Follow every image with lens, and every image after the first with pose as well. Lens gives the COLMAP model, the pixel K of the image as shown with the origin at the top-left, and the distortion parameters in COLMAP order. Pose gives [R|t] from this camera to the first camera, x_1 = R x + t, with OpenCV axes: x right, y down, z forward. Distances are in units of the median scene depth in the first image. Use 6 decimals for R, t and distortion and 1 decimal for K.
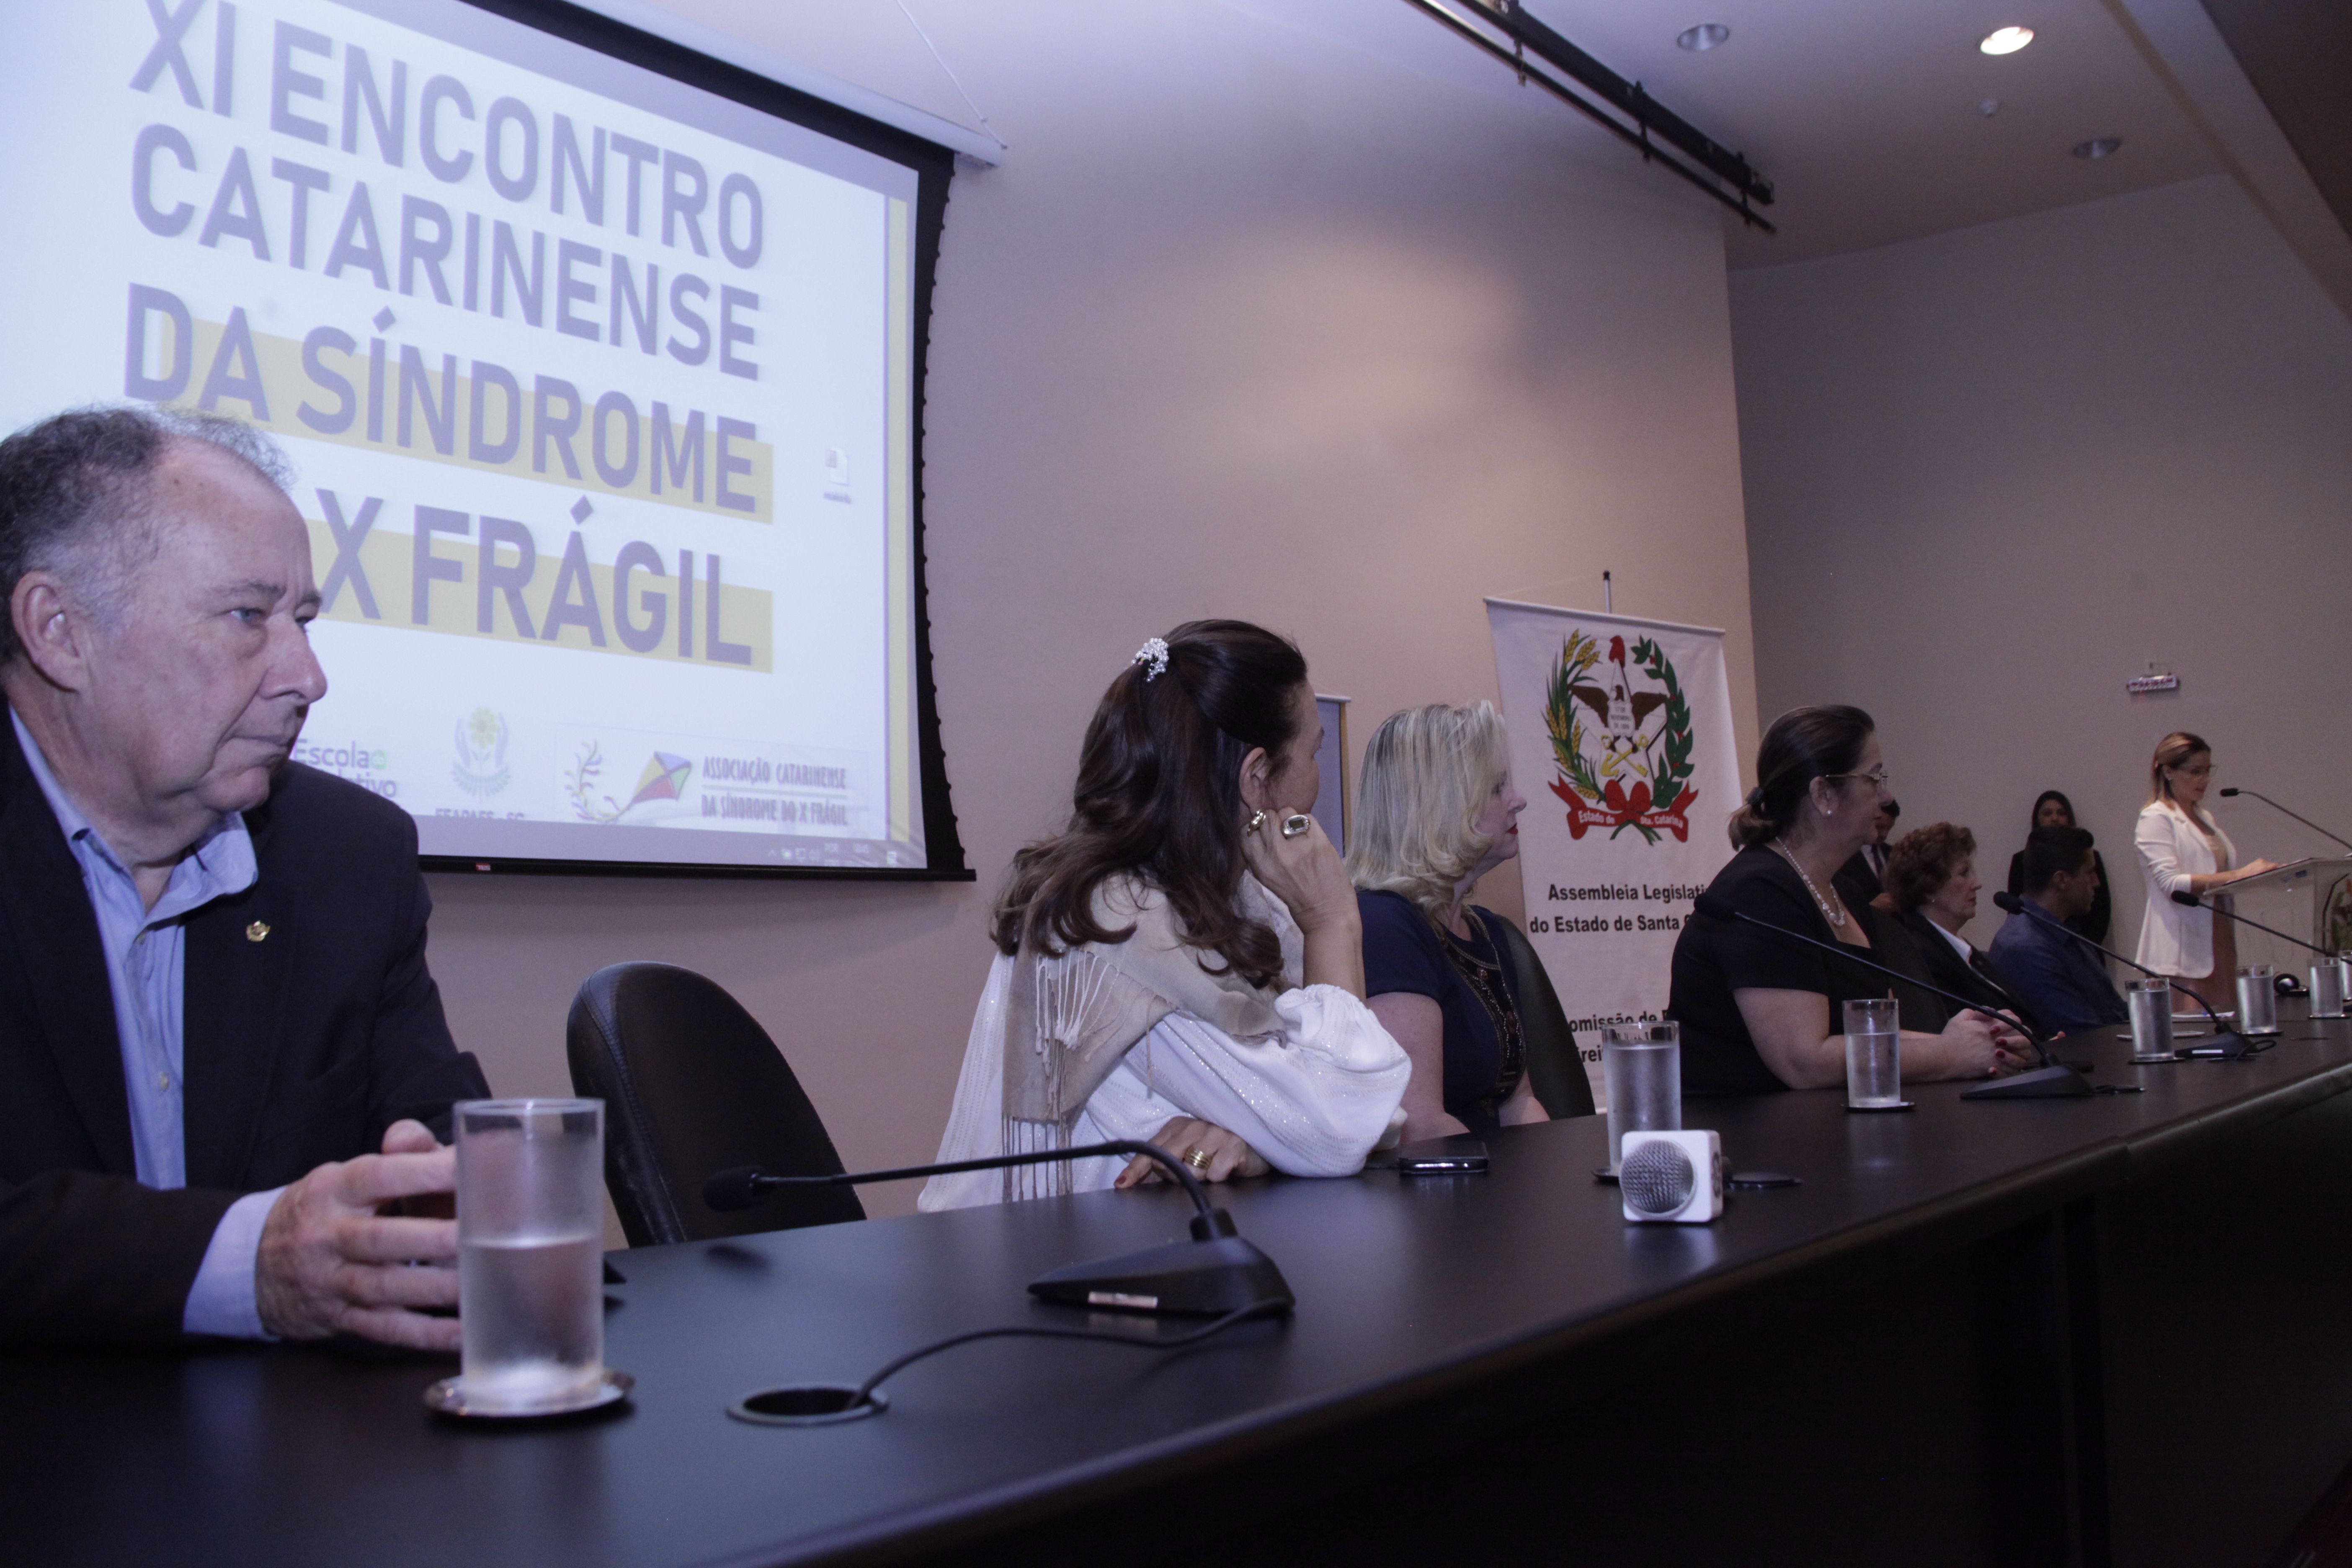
lens RADIAL K [[1858.4, 0, 1176.0], [0, 1858.4, 784.0], [0, 0, 1]] dist [-0.168877, 0.128710]
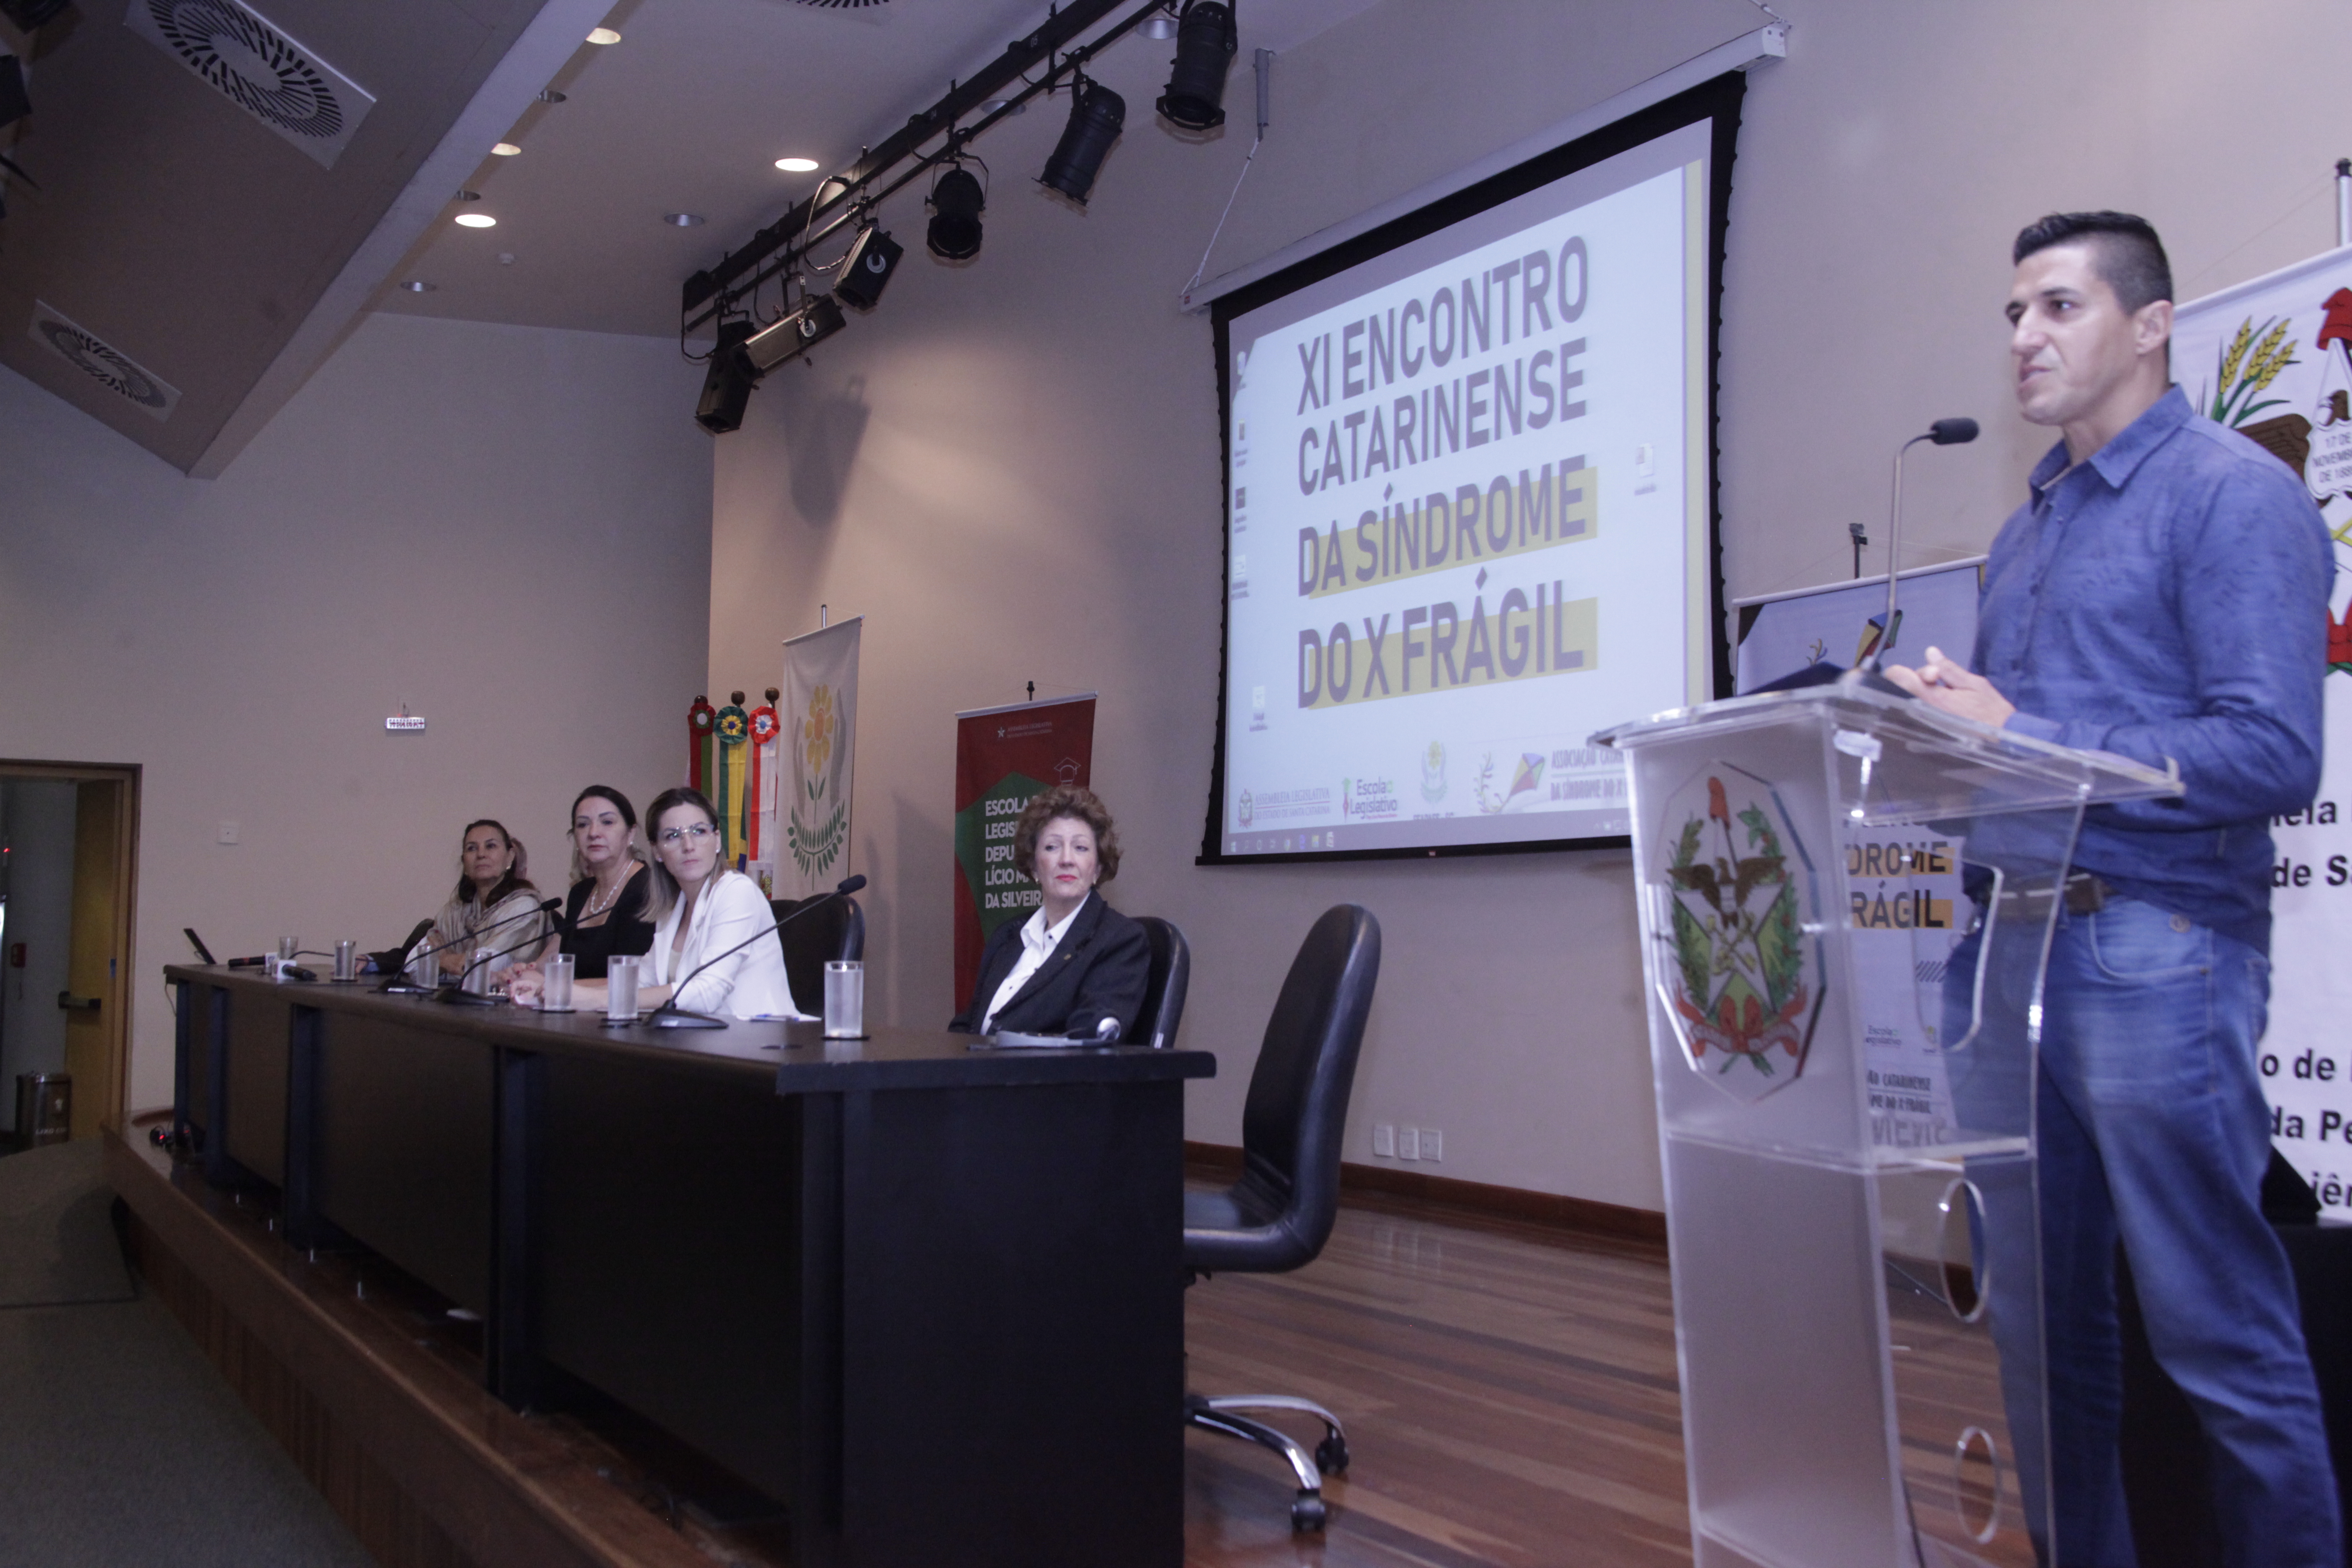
lens RADIAL K [[2280.2, 0, 1176.0], [0, 2280.2, 784.0], [0, 0, 1]] dist [-0.112092, 0.022382]
pose [[-0.300779, -0.037789, -0.952945, 1.255563], [0.096335, 0.992900, -0.069780, 0.087880], [0.948816, -0.112791, -0.295003, 1.211303]]
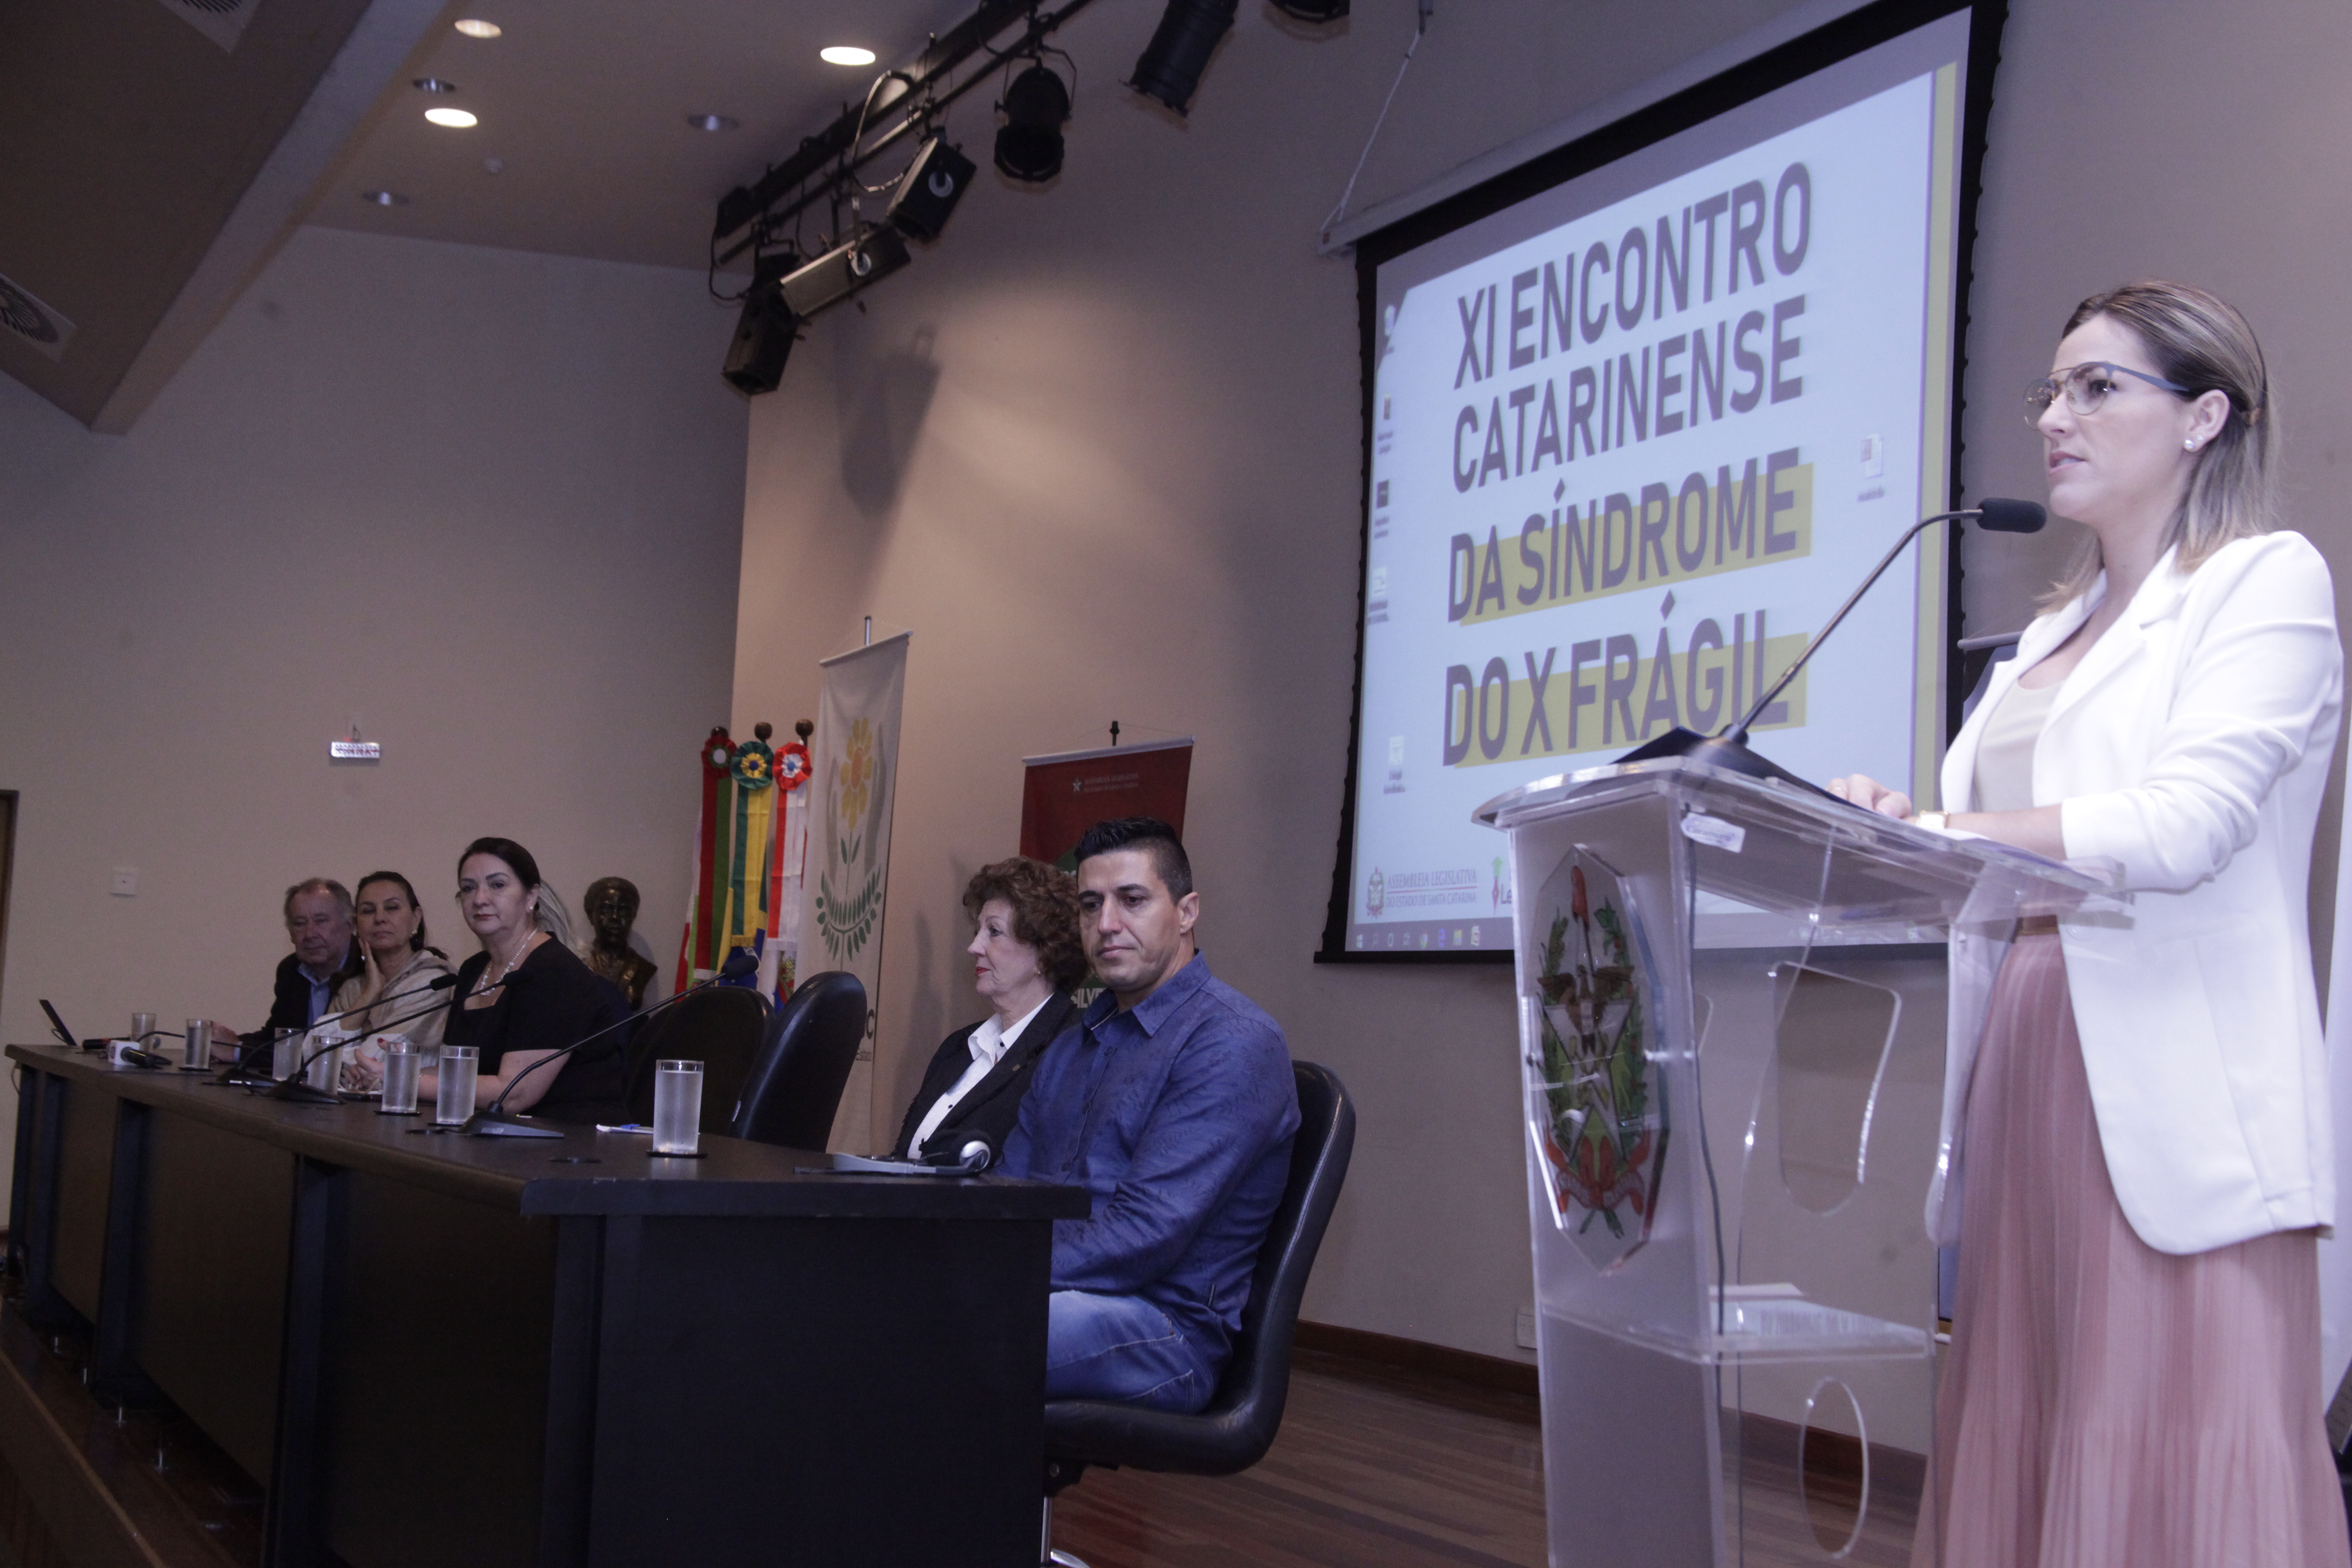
lens RADIAL K [[2985.1, 0, 1137.2], [0, 2985.1, 759.8], [0, 0, 1]] dist [0.001151, -0.013576]
pose [[-0.389661, -0.078021, -0.917647, 1.268925], [0.057403, 0.992410, -0.108752, 0.097094], [0.919167, -0.095052, -0.382225, 1.306409]]
